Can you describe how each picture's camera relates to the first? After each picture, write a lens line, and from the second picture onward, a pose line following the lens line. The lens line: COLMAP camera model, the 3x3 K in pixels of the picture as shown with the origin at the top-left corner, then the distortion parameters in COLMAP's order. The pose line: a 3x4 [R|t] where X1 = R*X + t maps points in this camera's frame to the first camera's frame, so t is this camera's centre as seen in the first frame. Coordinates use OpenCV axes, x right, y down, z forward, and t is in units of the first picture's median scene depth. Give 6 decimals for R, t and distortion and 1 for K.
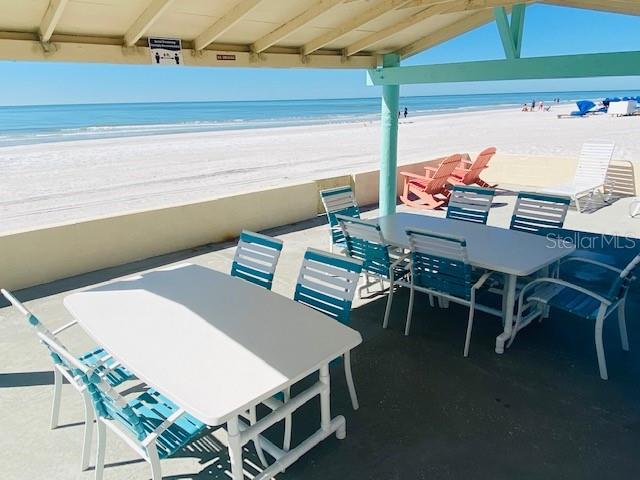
lens RADIAL K [[455.7, 0, 320.0], [0, 455.7, 240.0], [0, 0, 1]] dist [0.074137, -0.080303]
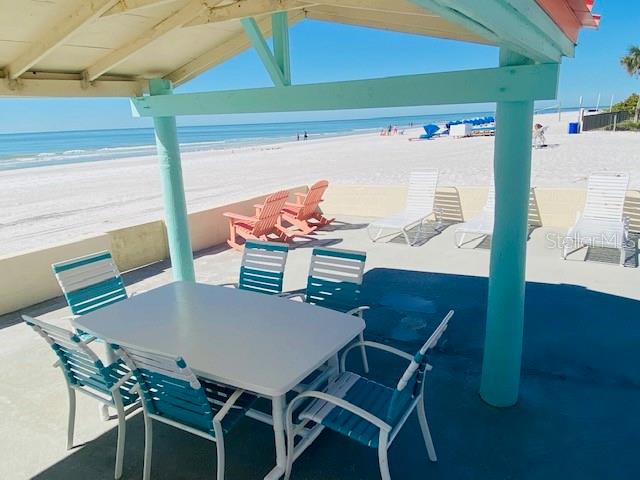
lens RADIAL K [[454.4, 0, 320.0], [0, 454.4, 240.0], [0, 0, 1]] dist [0.074441, -0.129963]
pose [[0.965649, -0.081934, 0.246596, 0.188463], [0.094632, 0.994706, -0.040071, -0.063604], [-0.242007, 0.062030, 0.968290, 0.168855]]
